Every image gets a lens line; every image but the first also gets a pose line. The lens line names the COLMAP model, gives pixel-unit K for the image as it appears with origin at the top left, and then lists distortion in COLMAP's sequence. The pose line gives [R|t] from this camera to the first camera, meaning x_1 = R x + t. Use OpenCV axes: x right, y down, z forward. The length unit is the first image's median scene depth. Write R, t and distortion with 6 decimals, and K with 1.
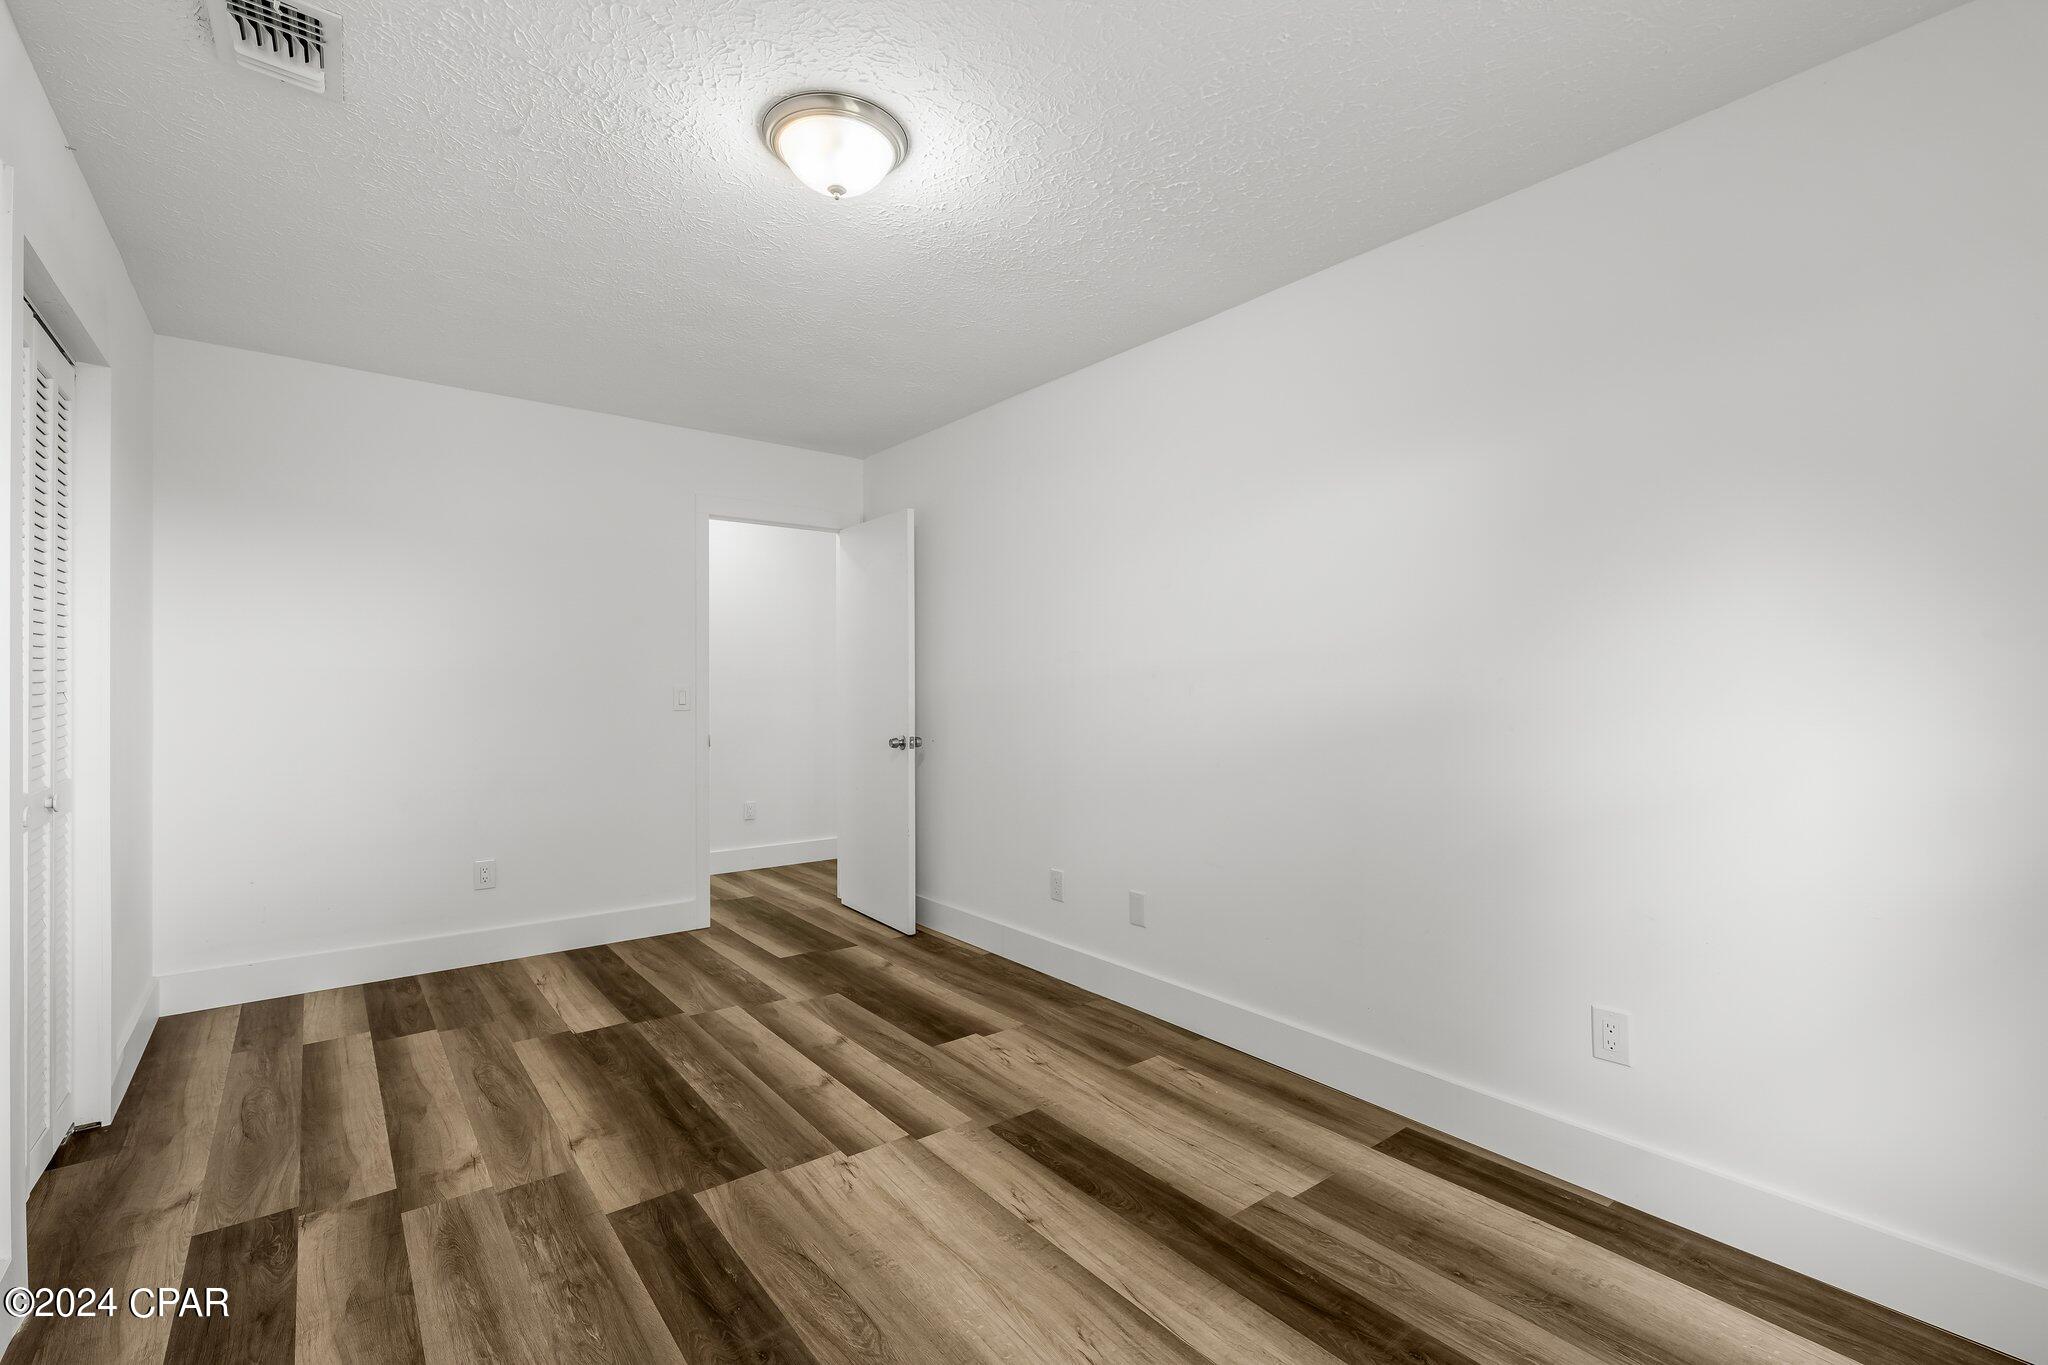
lens RADIAL K [[895.5, 0, 1019.1], [0, 895.5, 677.7], [0, 0, 1]] dist [0.000255, -0.000157]
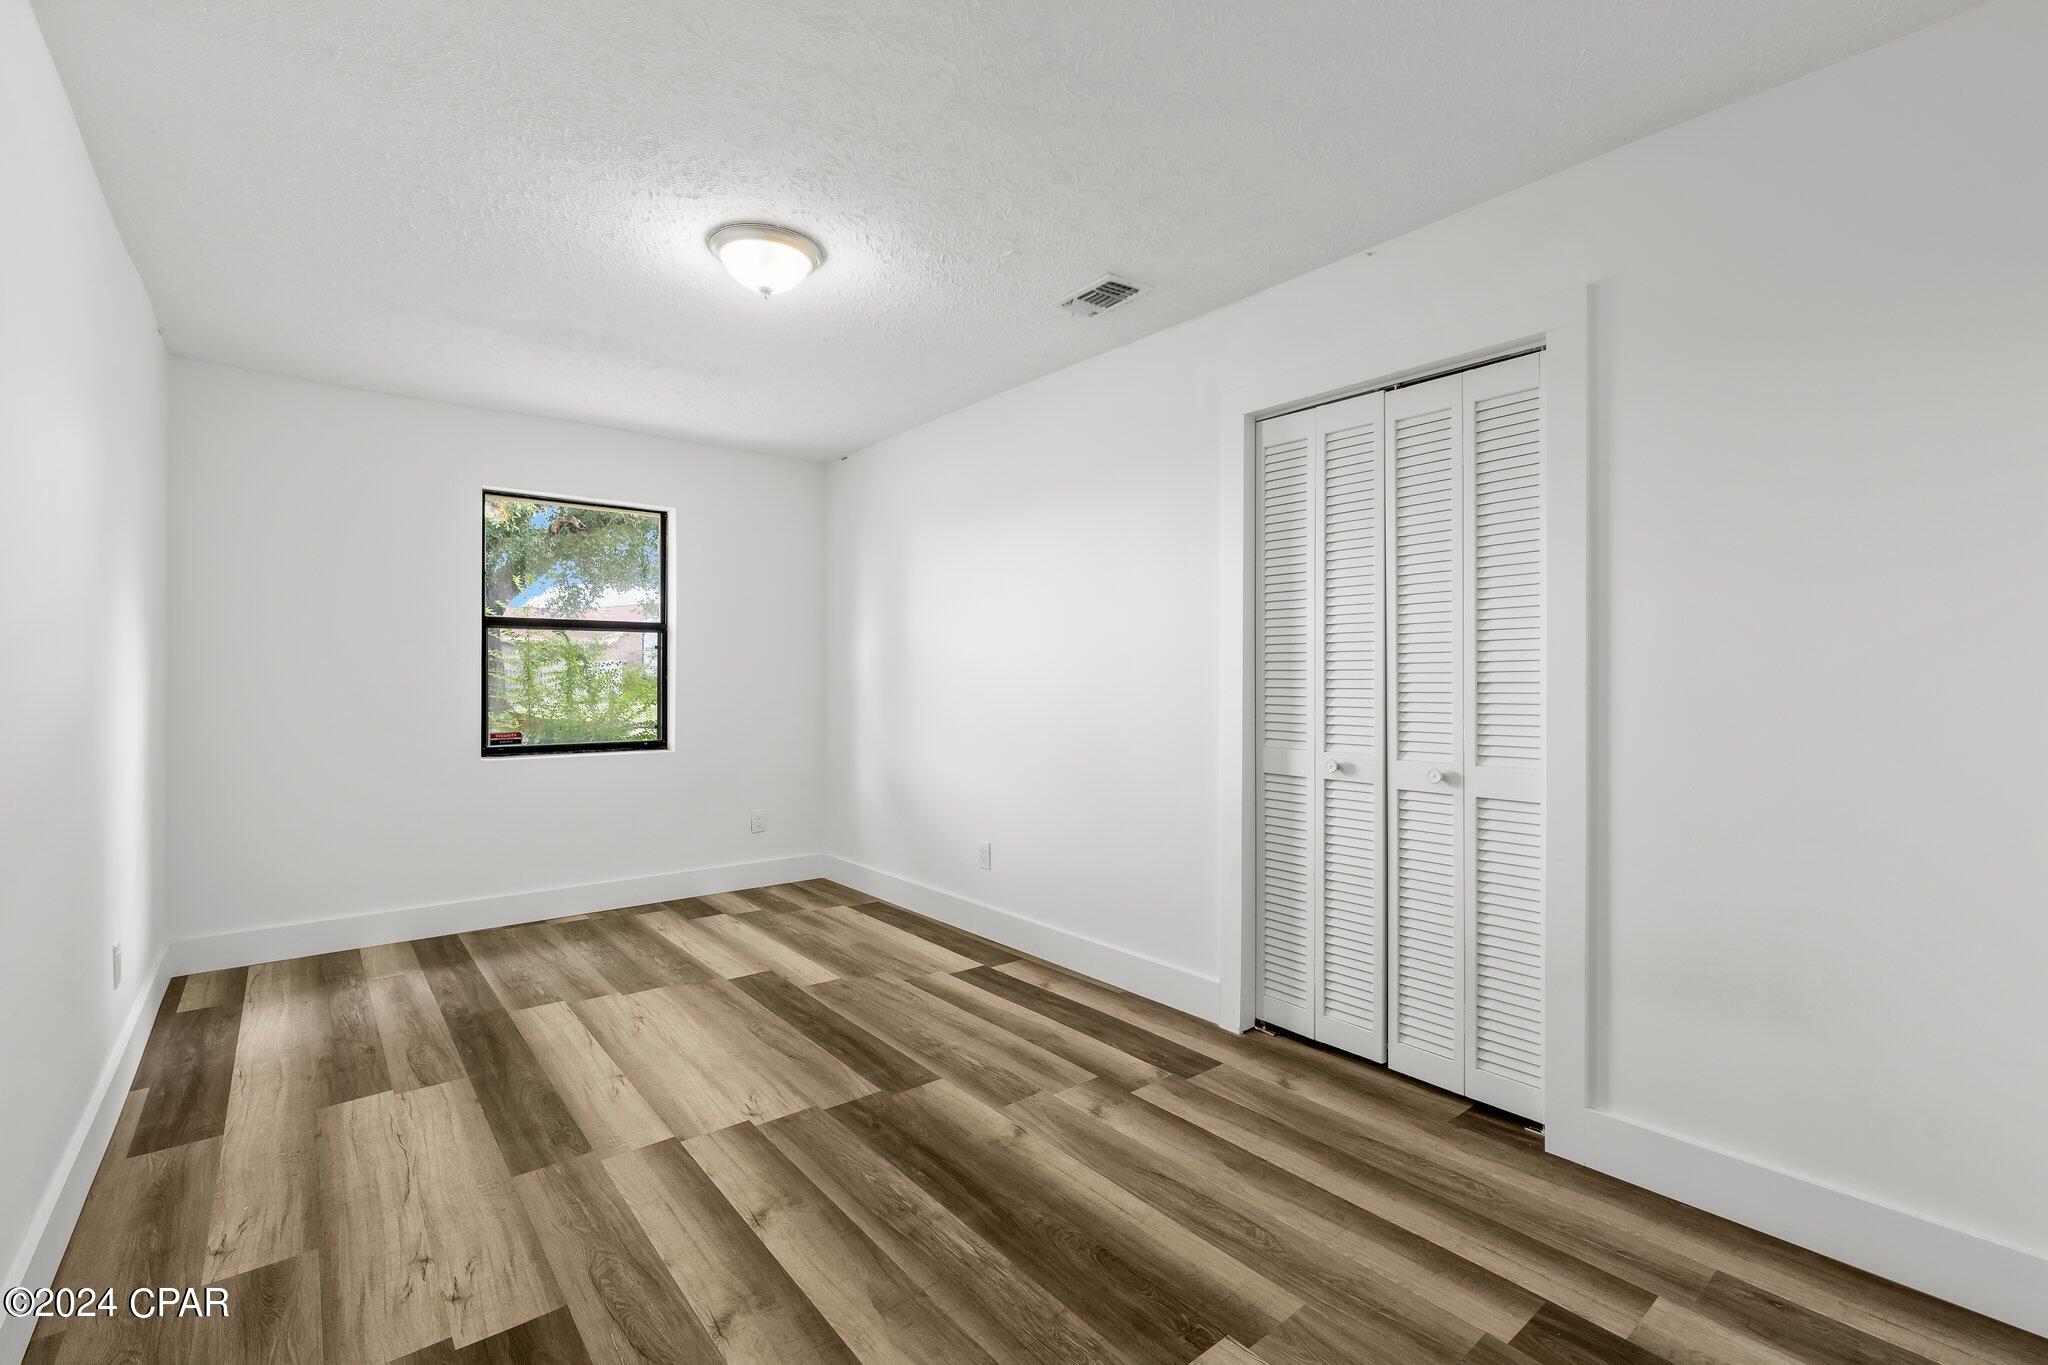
lens RADIAL K [[895.5, 0, 1019.1], [0, 895.5, 677.7], [0, 0, 1]] dist [0.000255, -0.000157]
pose [[-0.999894, -0.001044, -0.014538, -0.487094], [-0.001013, 0.999997, -0.002128, 0.014600], [0.014540, -0.002113, -0.999892, 2.031659]]
